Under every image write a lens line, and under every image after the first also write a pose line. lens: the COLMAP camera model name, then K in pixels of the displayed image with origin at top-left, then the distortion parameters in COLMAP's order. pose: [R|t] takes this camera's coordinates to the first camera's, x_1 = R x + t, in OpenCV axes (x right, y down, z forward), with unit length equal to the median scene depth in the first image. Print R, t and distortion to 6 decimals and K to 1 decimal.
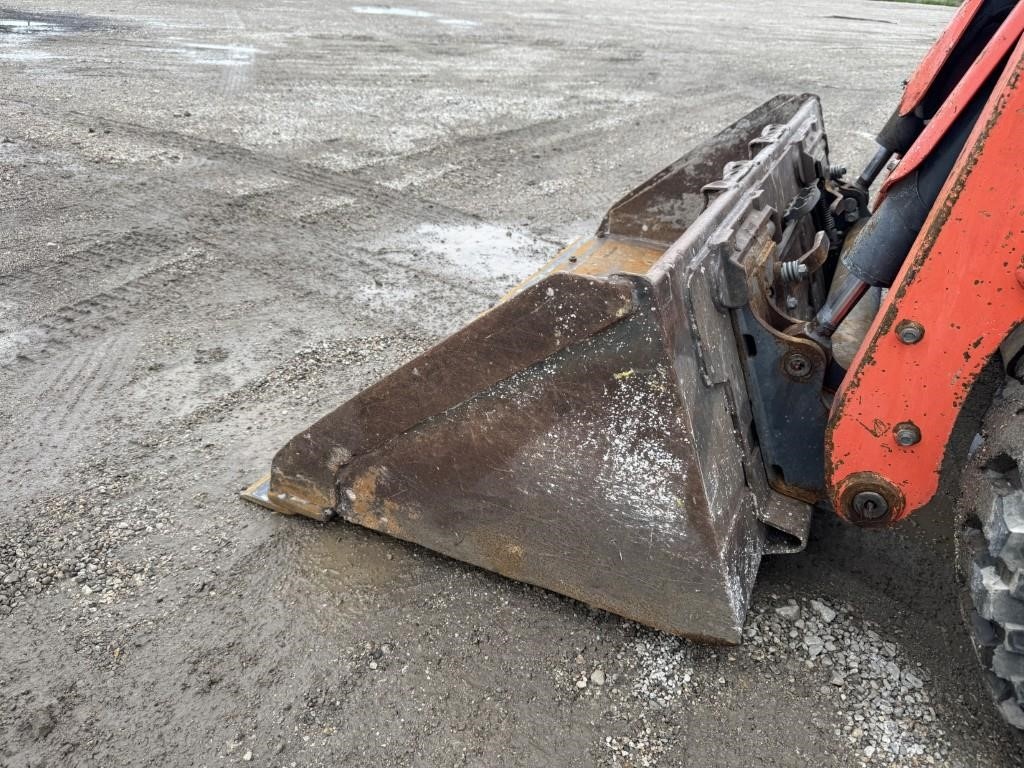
lens RADIAL K [[728.6, 0, 528.4], [0, 728.6, 368.6], [0, 0, 1]] dist [-0.004649, -0.001090]
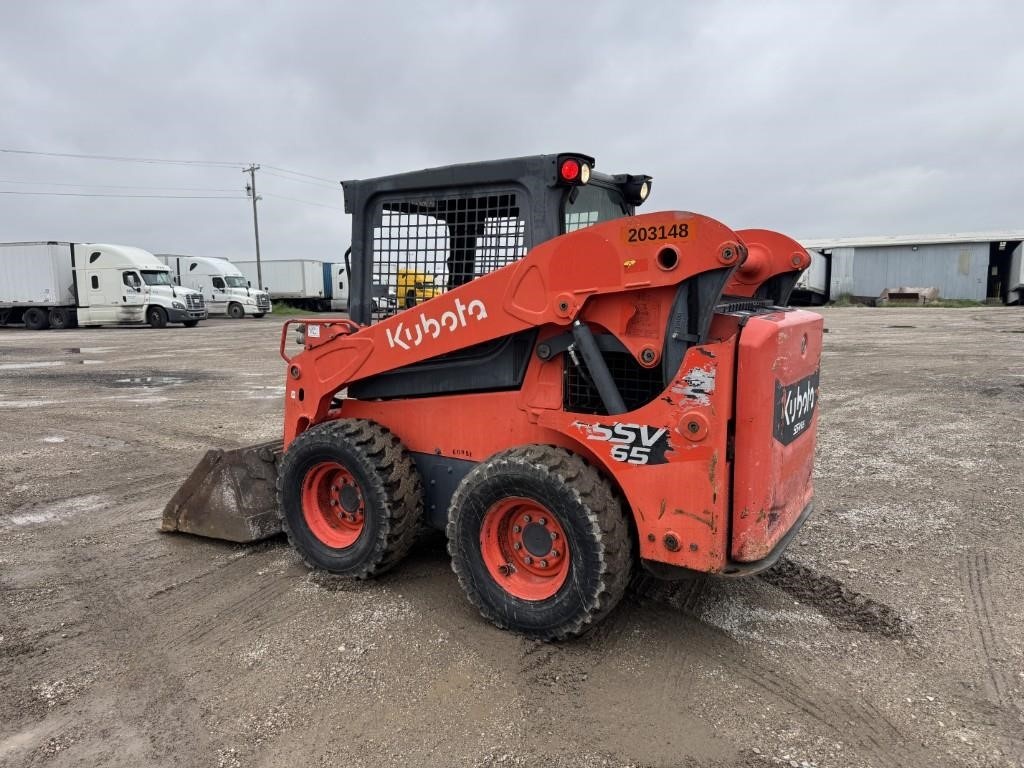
lens RADIAL K [[705.4, 0, 509.1], [0, 705.4, 380.5], [0, 0, 1]] dist [0.152049, -0.256557]
pose [[0.988797, -0.064428, -0.134645, 0.908699], [0.008957, 0.926035, -0.377331, 0.426445], [0.148997, 0.371898, 0.916238, -1.099594]]
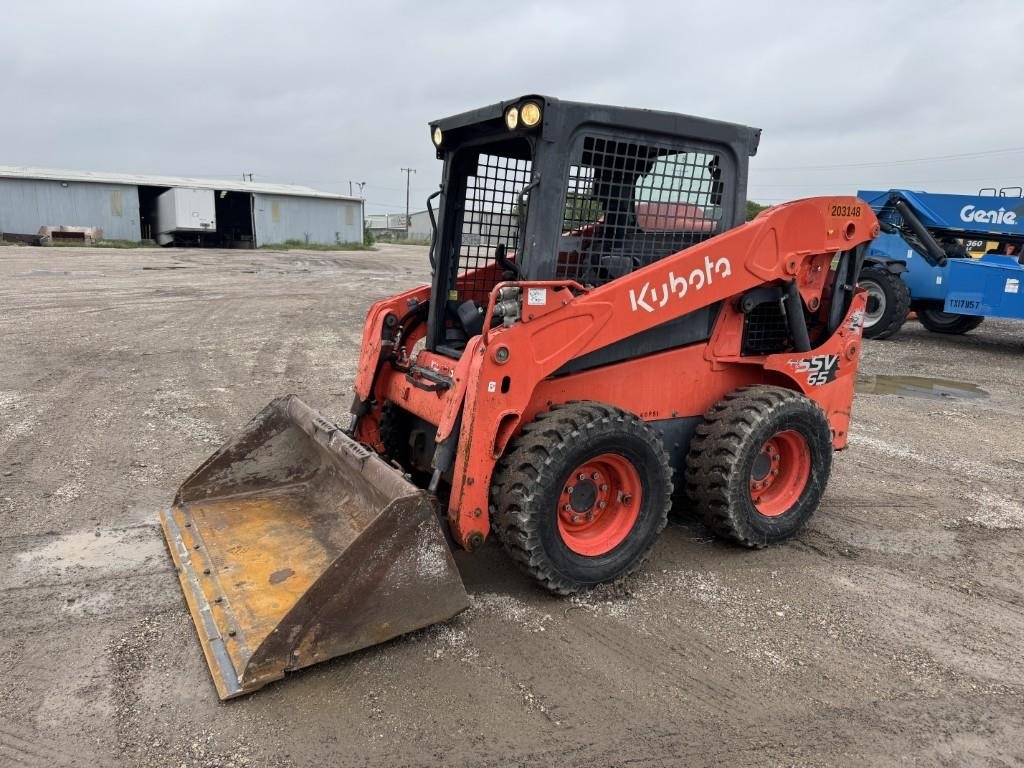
lens RADIAL K [[705.4, 0, 509.1], [0, 705.4, 380.5], [0, 0, 1]] dist [0.152049, -0.256557]
pose [[0.553569, -0.210075, 0.805872, -0.654200], [0.407999, 0.911992, -0.042524, -0.090529], [-0.726015, 0.352335, 0.590561, -0.405951]]
